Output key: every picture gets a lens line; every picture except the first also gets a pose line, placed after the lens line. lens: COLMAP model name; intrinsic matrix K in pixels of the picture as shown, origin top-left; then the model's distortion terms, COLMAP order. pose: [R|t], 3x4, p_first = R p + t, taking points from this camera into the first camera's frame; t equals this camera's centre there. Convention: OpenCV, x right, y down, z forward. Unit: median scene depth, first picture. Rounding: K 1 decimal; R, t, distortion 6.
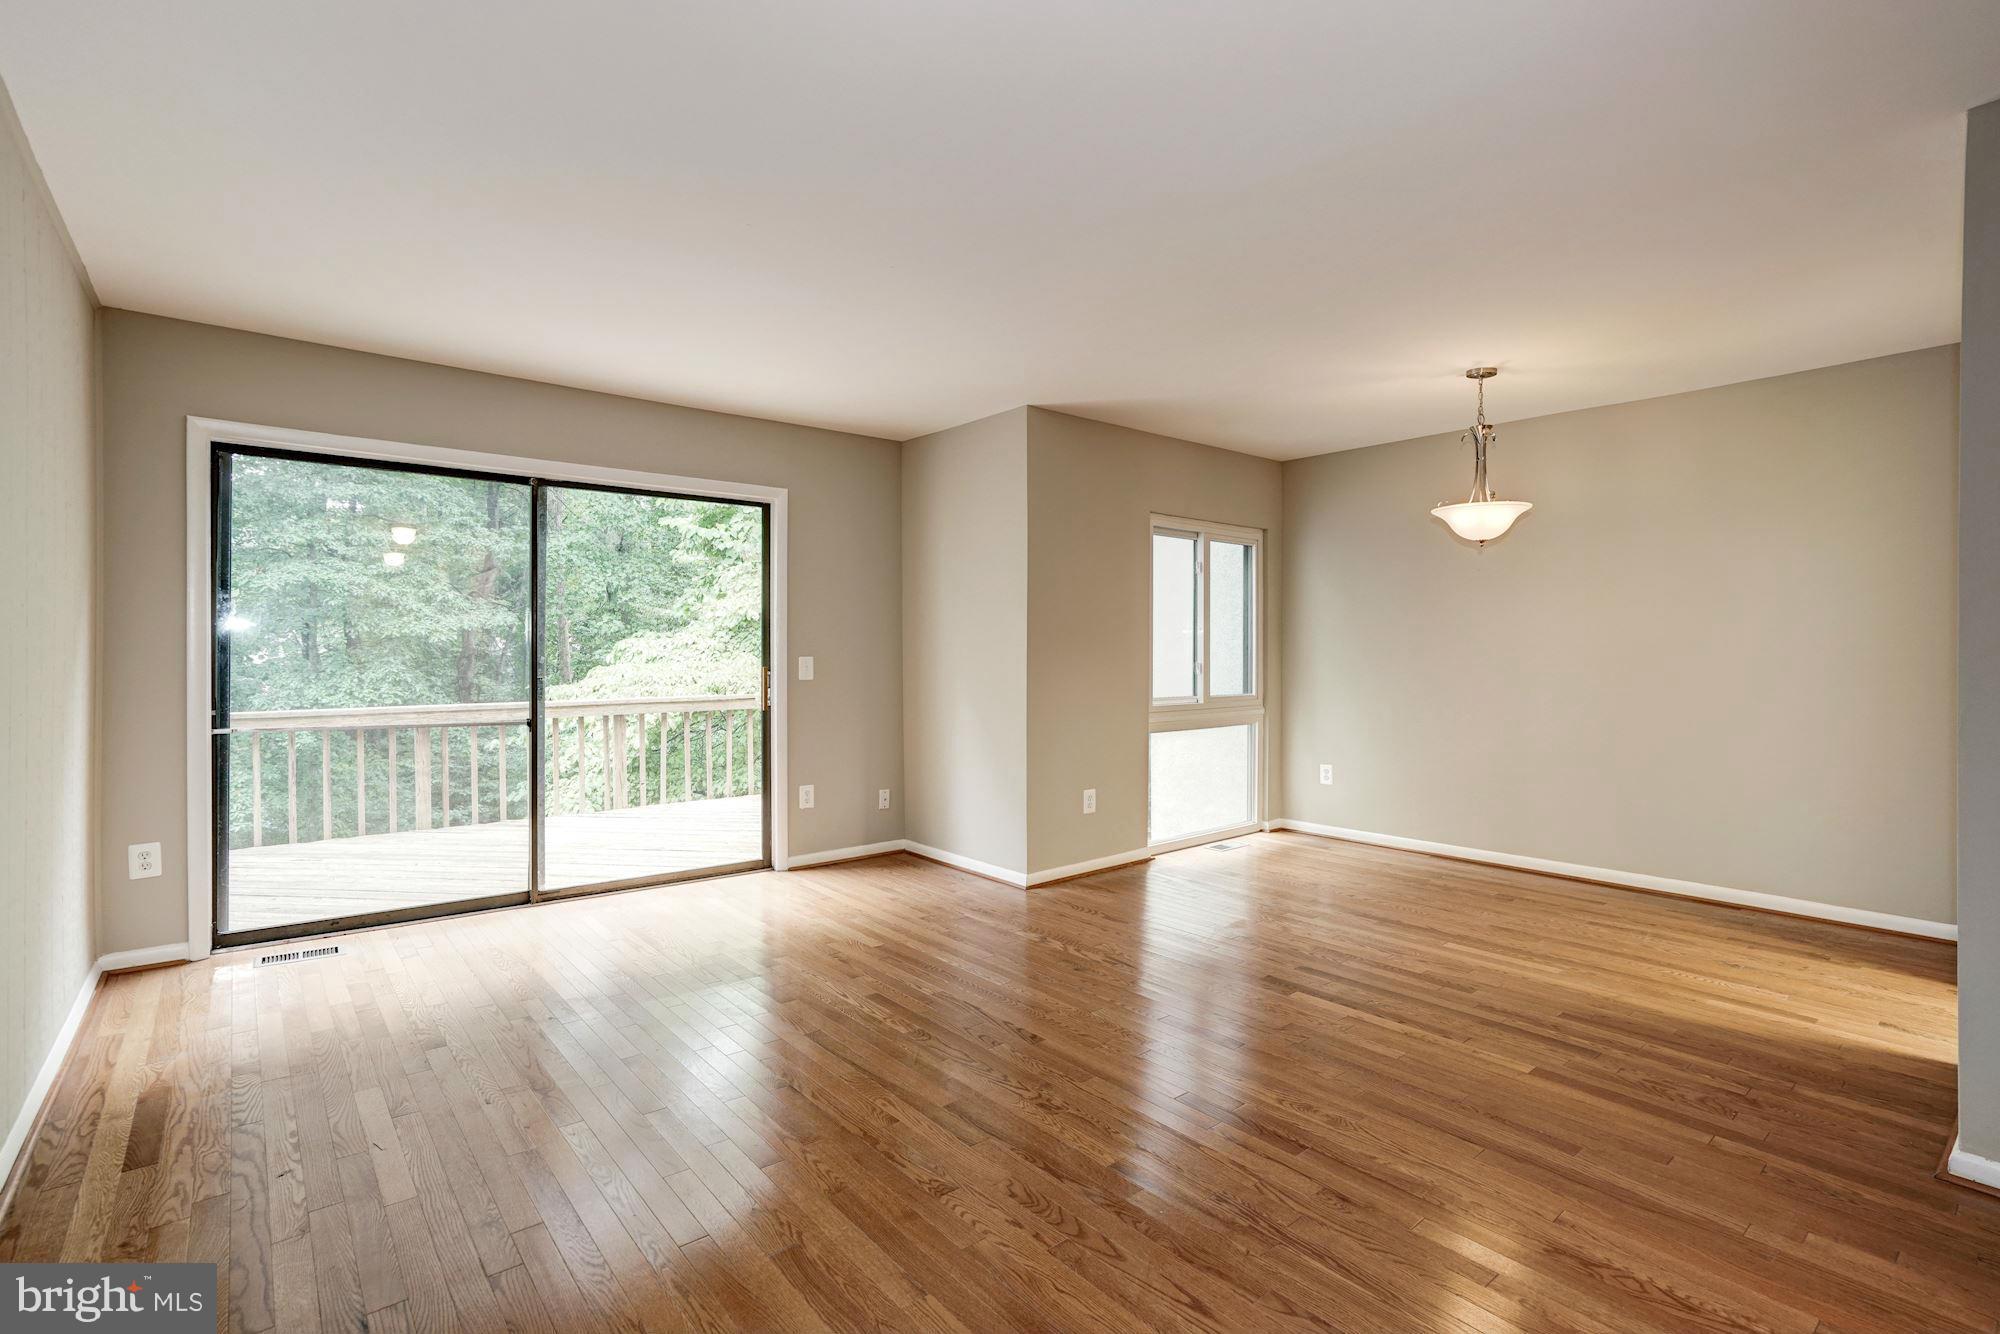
lens RADIAL K [[935.1, 0, 987.5], [0, 935.1, 649.1], [0, 0, 1]] dist [-0.054472, 0.029888]
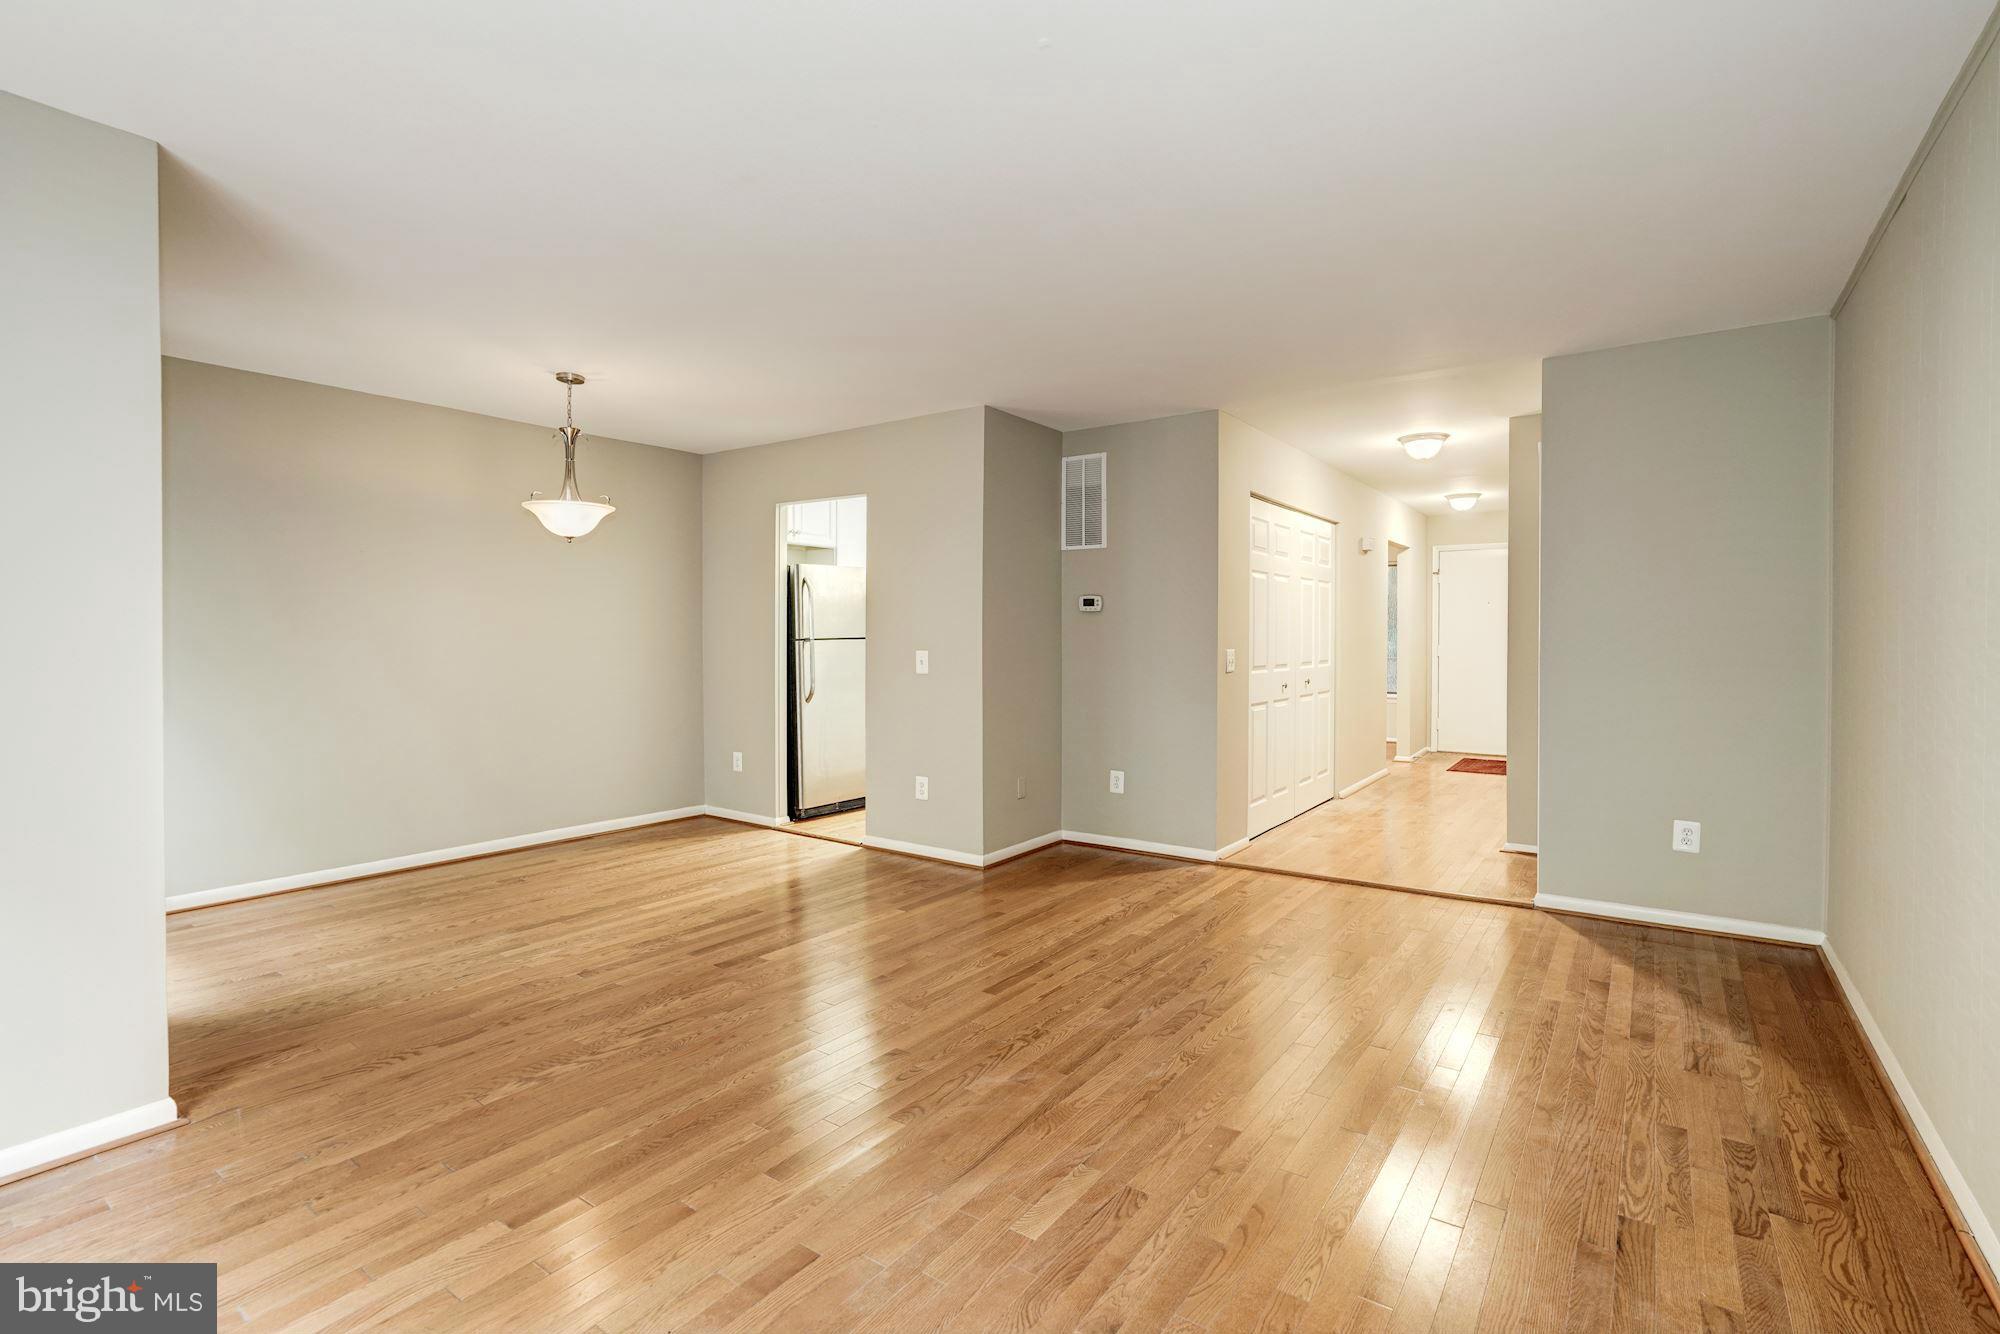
lens RADIAL K [[930.0, 0, 1004.7], [0, 930.0, 667.2], [0, 0, 1]] dist [-0.056251, 0.030637]
pose [[-0.264263, -0.032736, 0.963895, -0.676050], [0.002451, 0.999398, 0.034614, -0.003531], [-0.964448, 0.011510, -0.264023, 0.884295]]
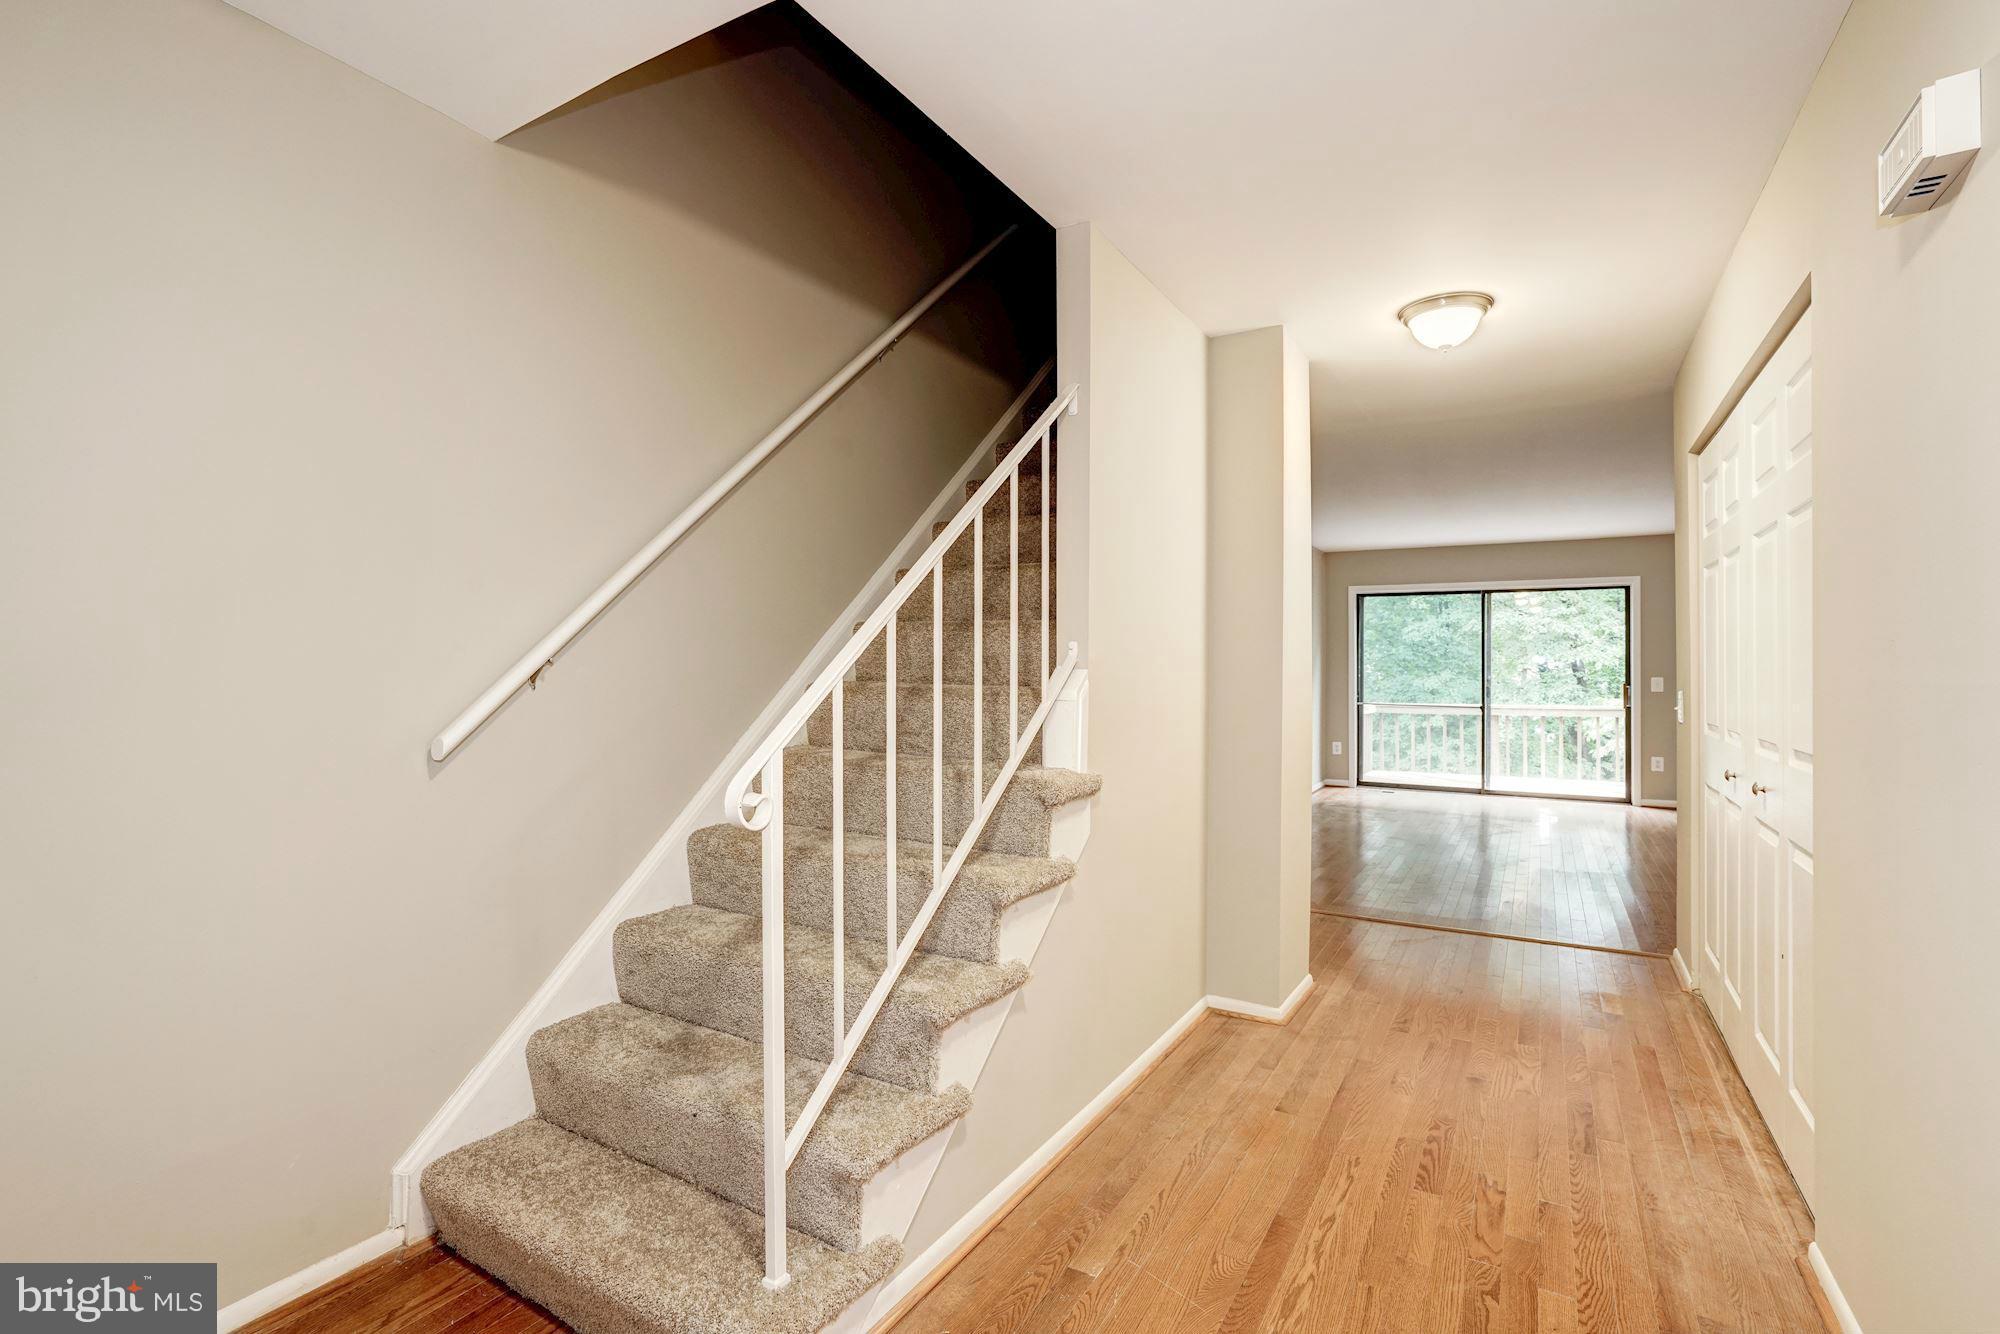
lens RADIAL K [[922.6, 0, 997.5], [0, 922.6, 668.8], [0, 0, 1]] dist [-0.045801, 0.022755]
pose [[0.327906, -0.000694, -0.944710, 1.266962], [-0.002235, 0.999996, -0.001510, -0.003059], [0.944708, 0.002607, 0.327903, -0.822280]]
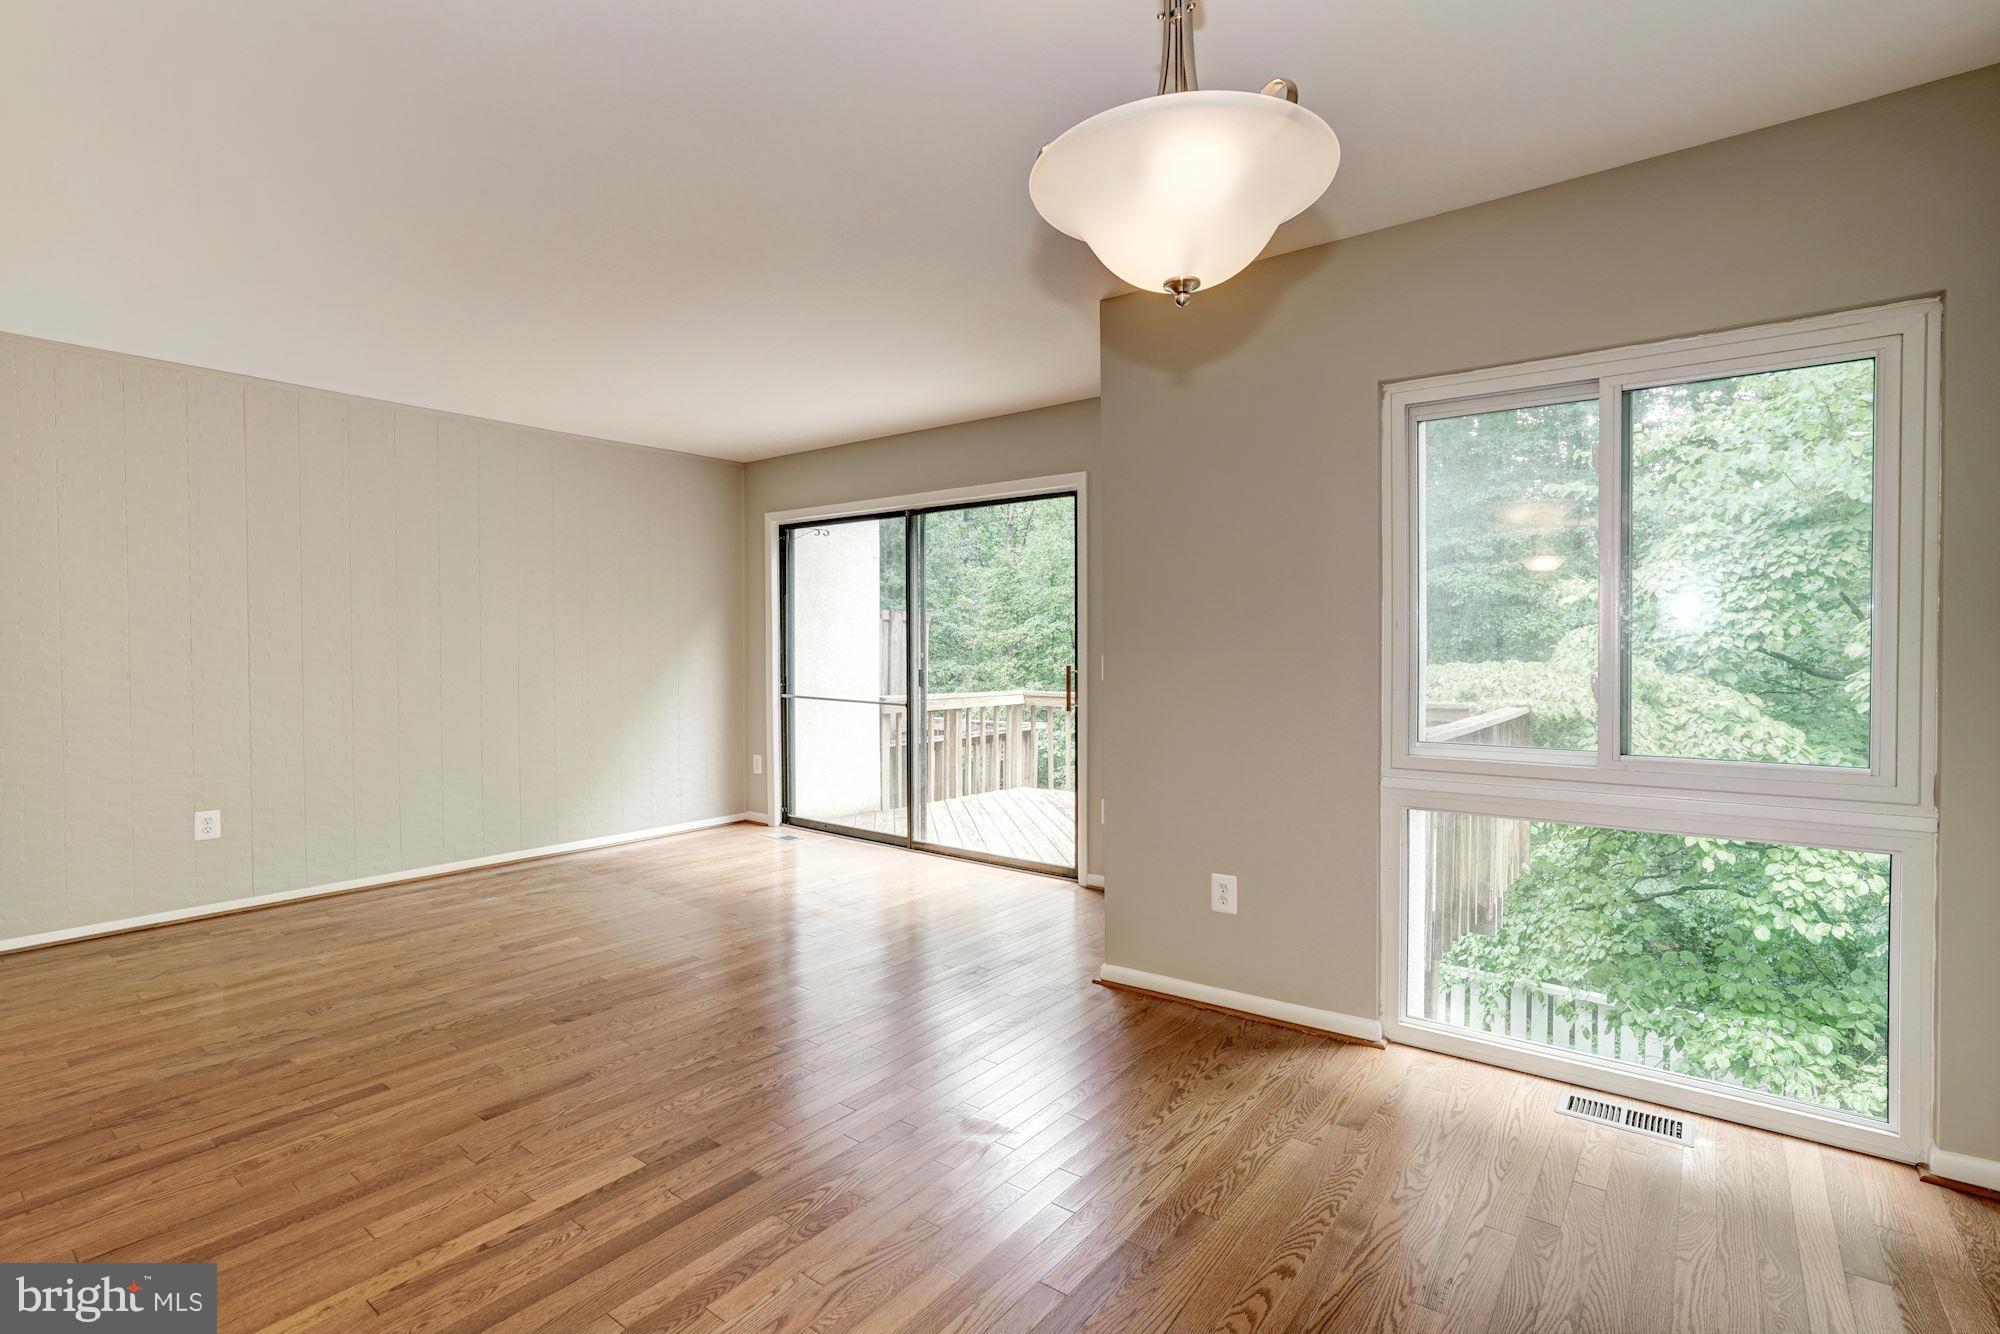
lens RADIAL K [[939.5, 0, 998.8], [0, 939.5, 662.5], [0, 0, 1]] dist [-0.040223, 0.021306]
pose [[0.224284, 0.015151, -0.974406, 0.908528], [0.000068, 0.999879, 0.015563, 0.001945], [0.974524, -0.003557, 0.224256, 0.967989]]
